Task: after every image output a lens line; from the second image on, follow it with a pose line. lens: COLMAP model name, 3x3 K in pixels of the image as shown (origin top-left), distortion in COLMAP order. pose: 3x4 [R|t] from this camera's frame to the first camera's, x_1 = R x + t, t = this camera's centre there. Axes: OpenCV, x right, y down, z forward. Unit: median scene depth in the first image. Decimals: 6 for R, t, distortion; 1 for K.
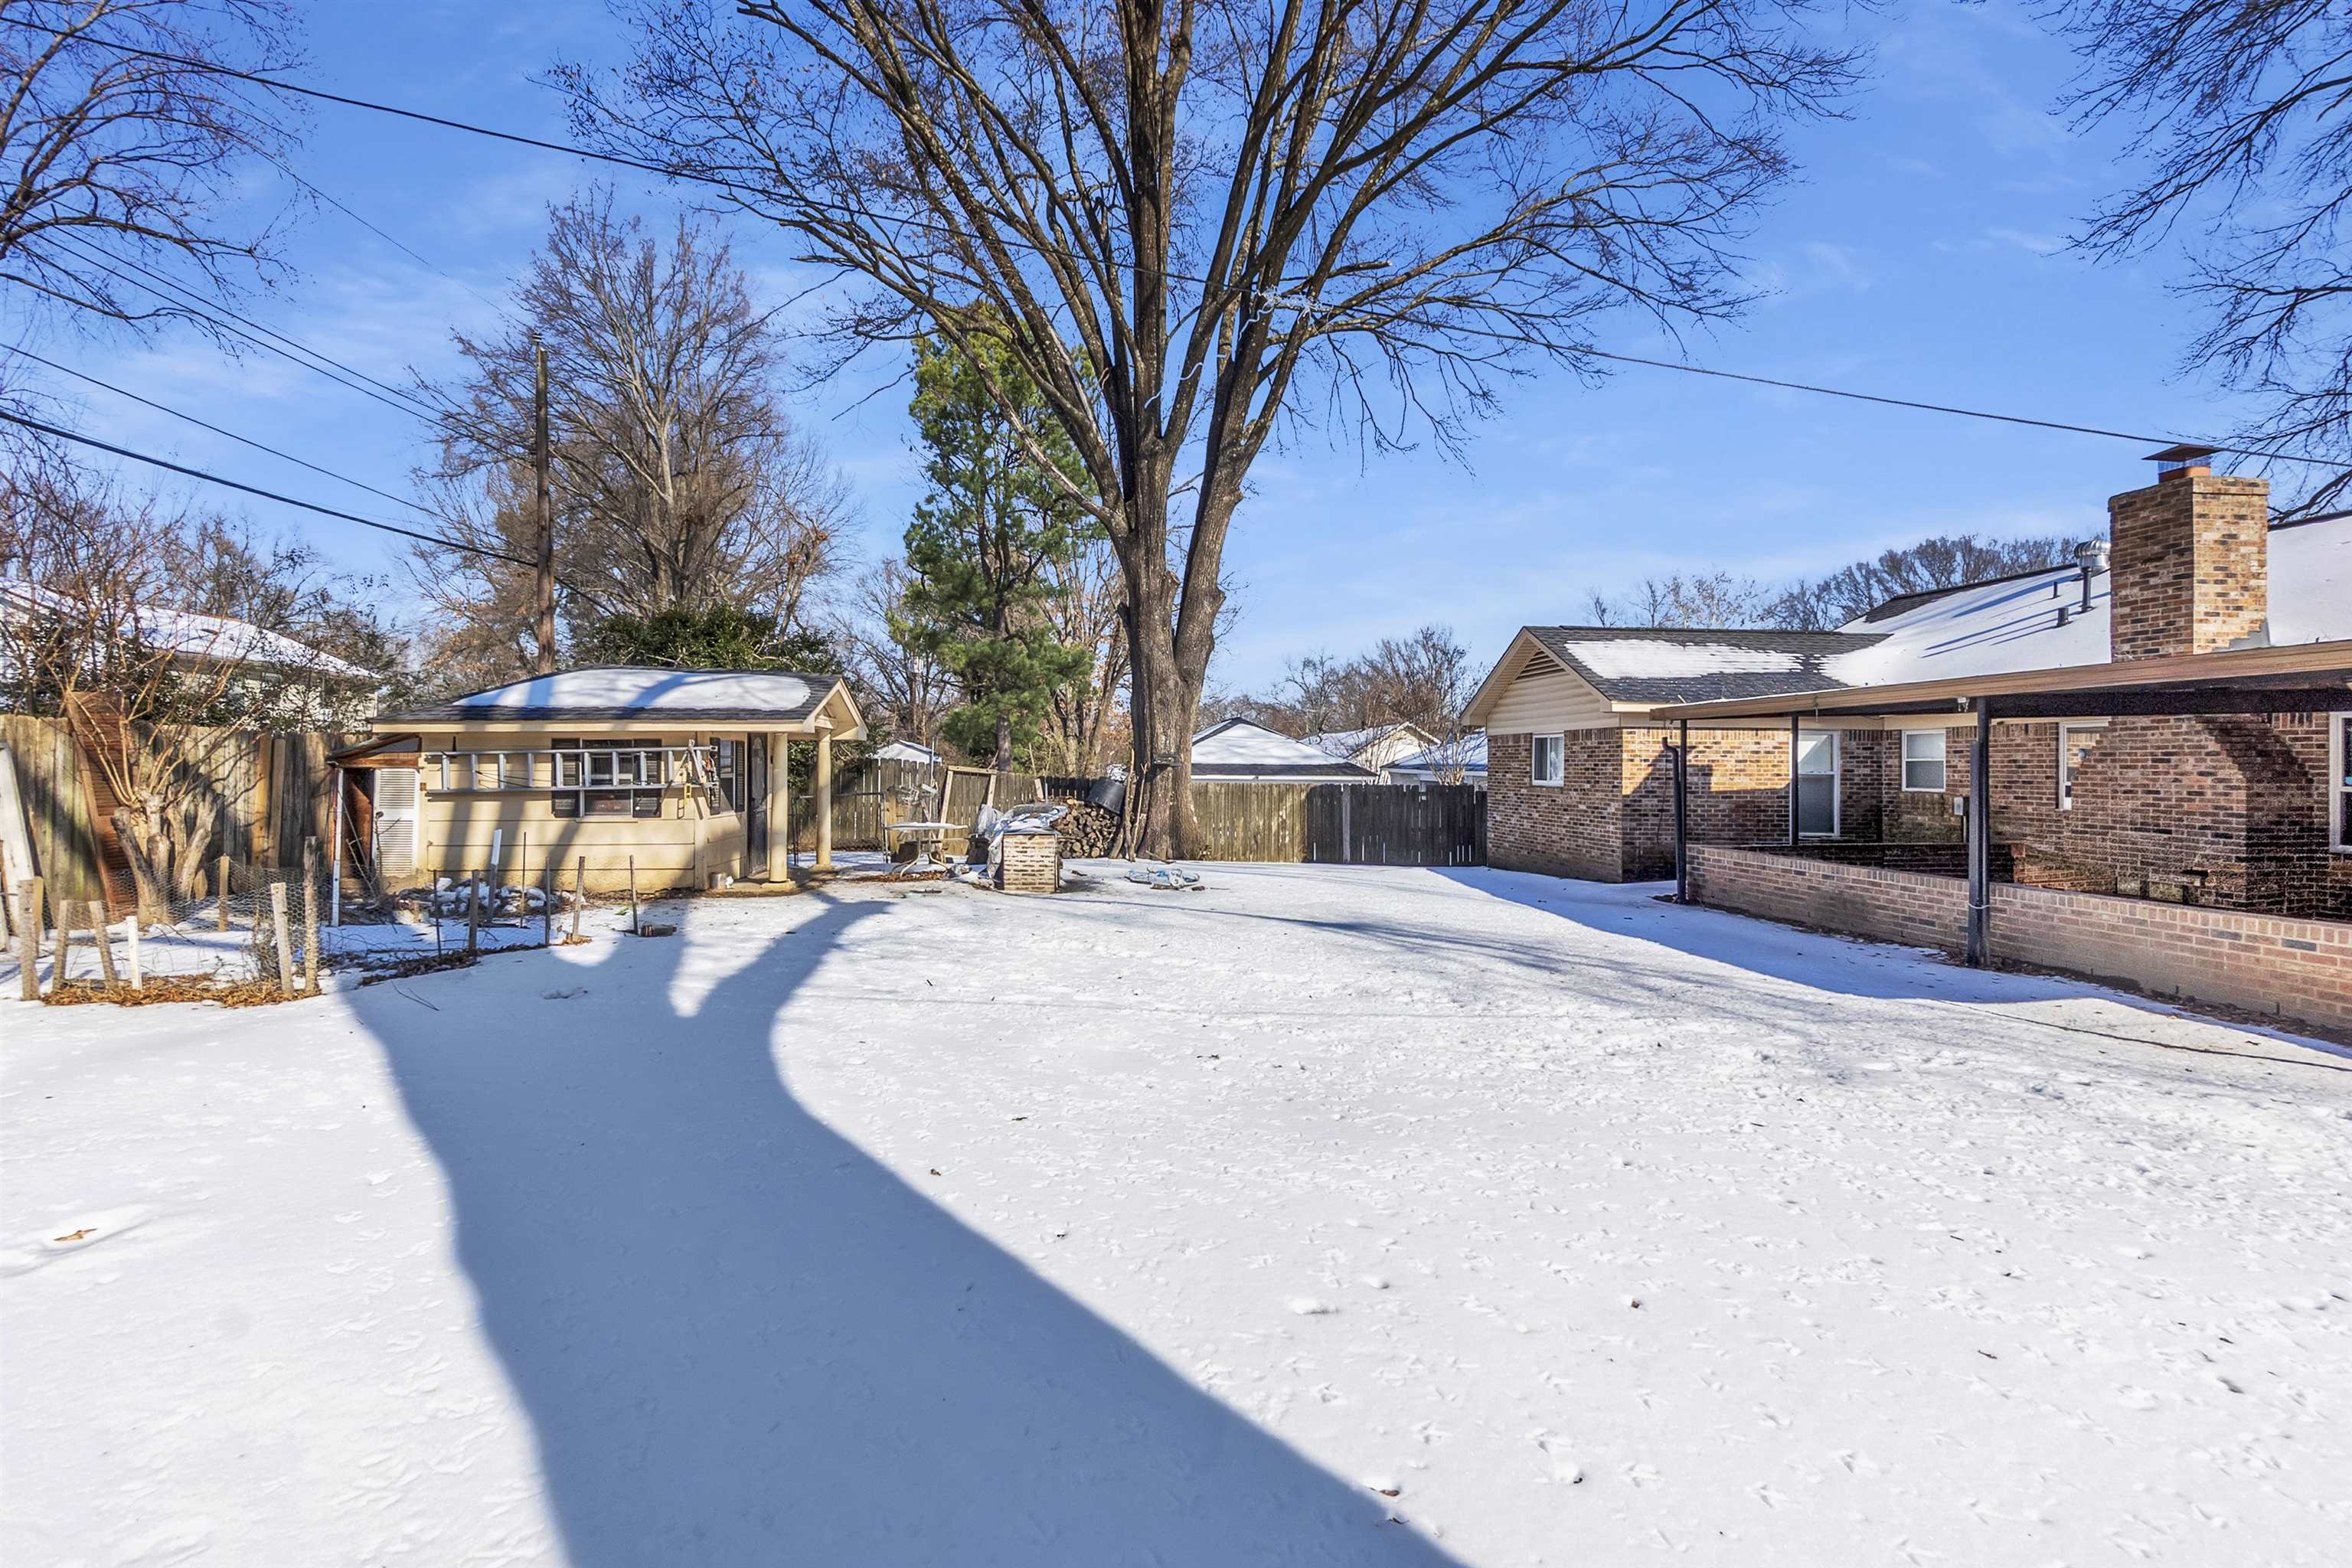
lens RADIAL K [[1044.7, 0, 1150.6], [0, 1044.7, 762.5], [0, 0, 1]] dist [-0.000465, -0.000250]
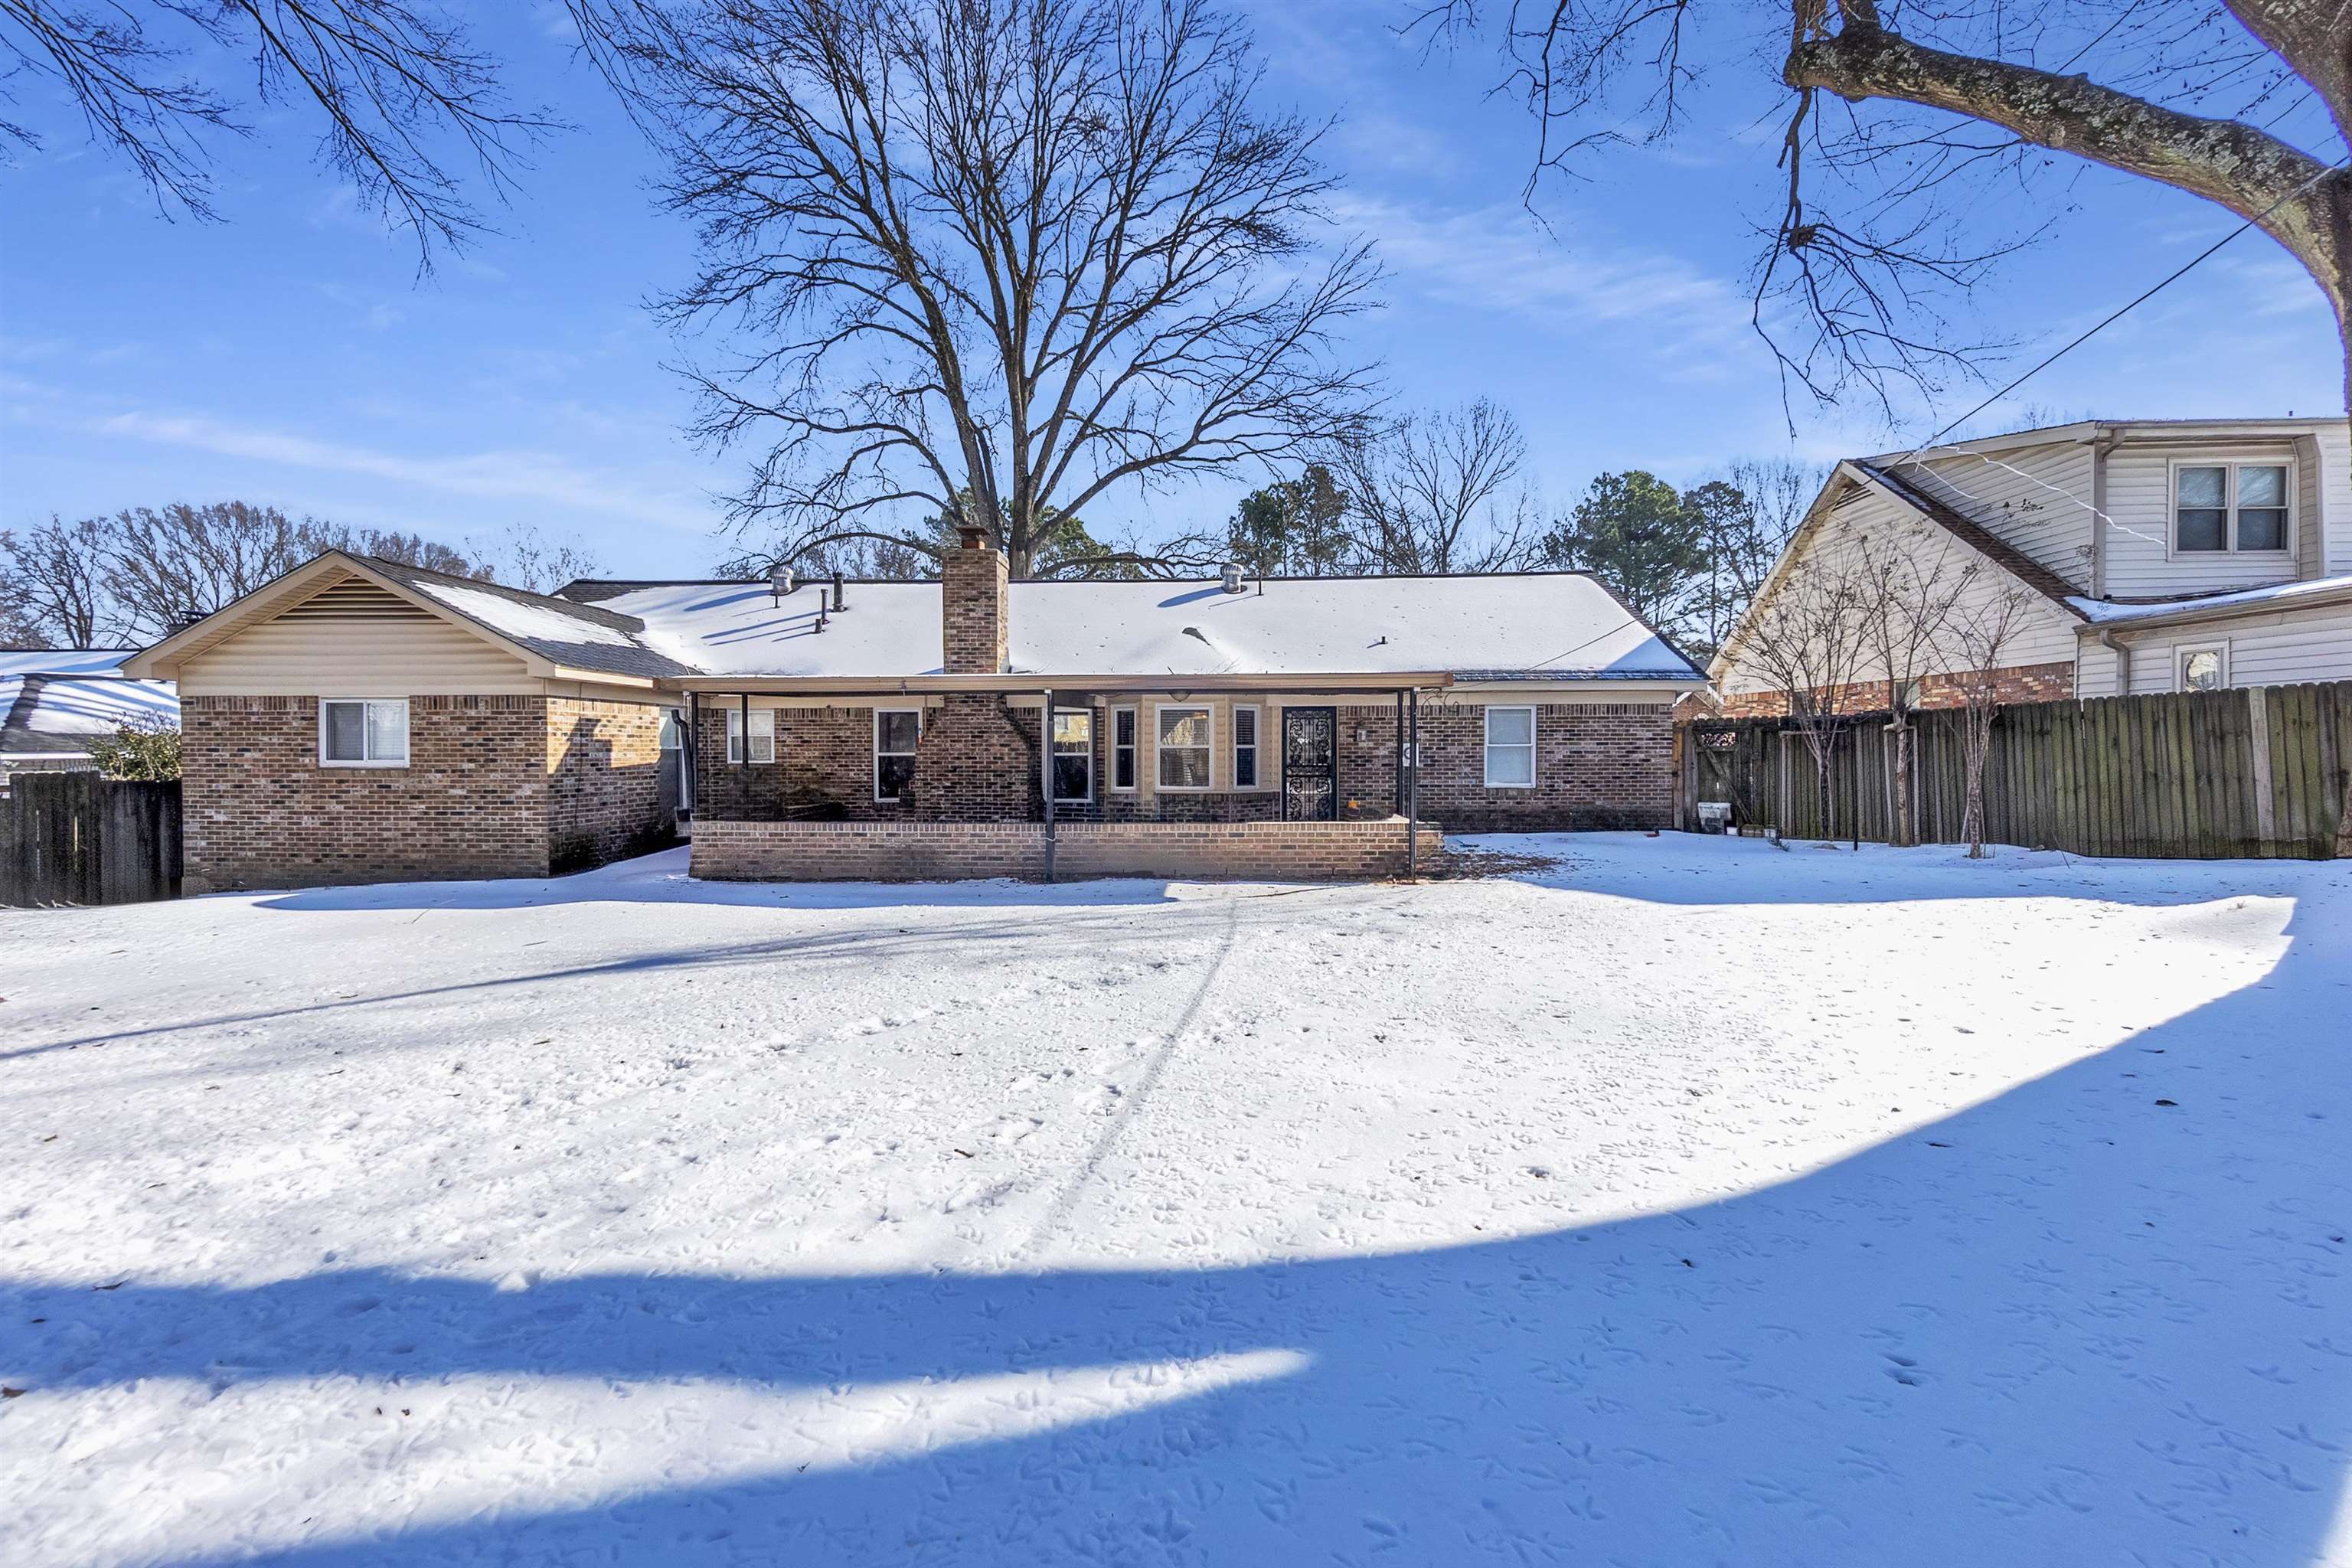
lens RADIAL K [[1044.7, 0, 1150.6], [0, 1044.7, 762.5], [0, 0, 1]] dist [-0.000465, -0.000250]
pose [[0.139814, -0.018652, 0.990002, -0.330703], [-0.000546, 0.999821, 0.018914, 0.004774], [-0.990178, -0.003185, 0.139778, 0.387782]]
